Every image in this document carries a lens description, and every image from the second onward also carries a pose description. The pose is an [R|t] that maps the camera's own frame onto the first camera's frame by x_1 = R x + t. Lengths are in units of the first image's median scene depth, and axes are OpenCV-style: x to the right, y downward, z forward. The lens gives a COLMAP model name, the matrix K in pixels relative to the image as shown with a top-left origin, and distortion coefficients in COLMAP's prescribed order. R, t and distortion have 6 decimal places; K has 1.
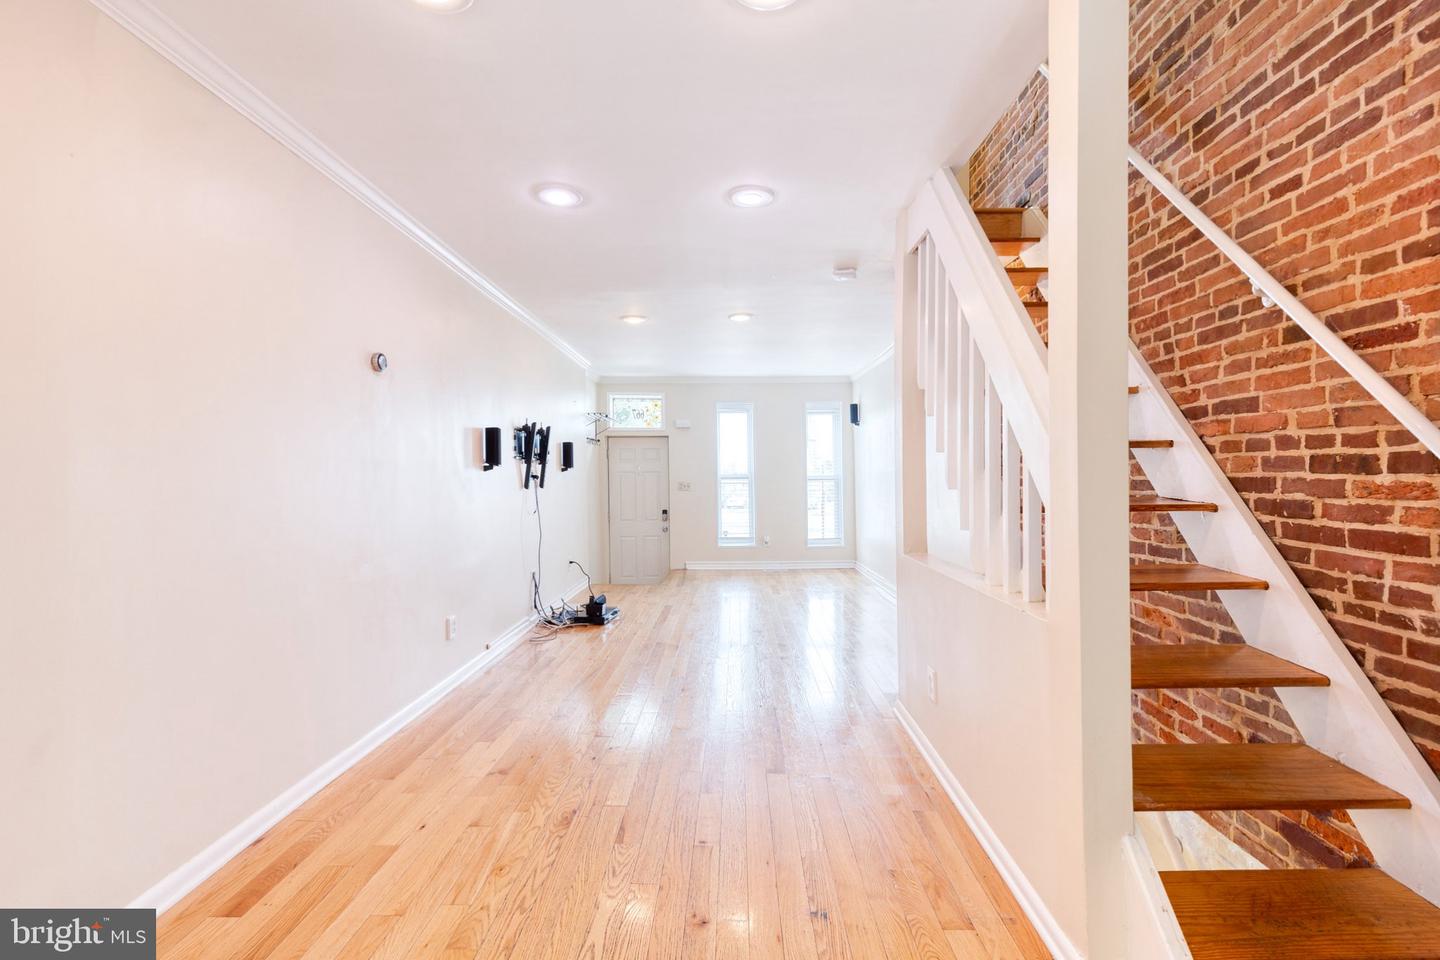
lens RADIAL K [[644.2, 0, 731.3], [0, 644.2, 481.1], [0, 0, 1]] dist [0.007135, 0.000092]
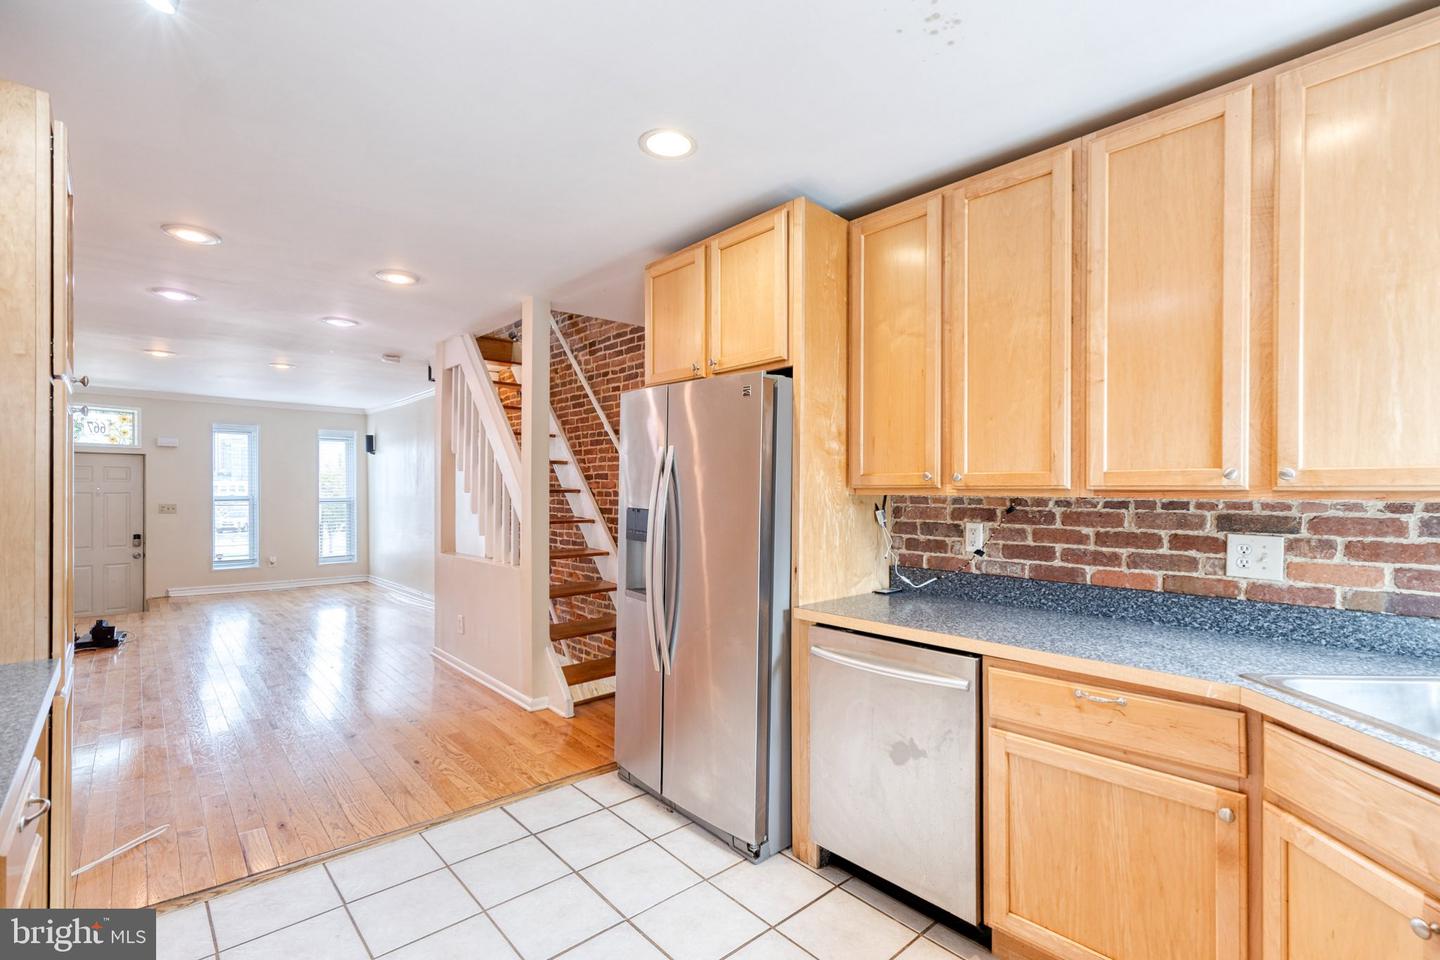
lens RADIAL K [[644.2, 0, 727.1], [0, 644.2, 492.2], [0, 0, 1]] dist [0.007135, 0.000092]
pose [[0.735431, 0.011904, 0.677495, -0.384222], [-0.005533, 0.999918, -0.011563, -0.033296], [-0.677577, 0.004756, 0.735437, -0.864316]]
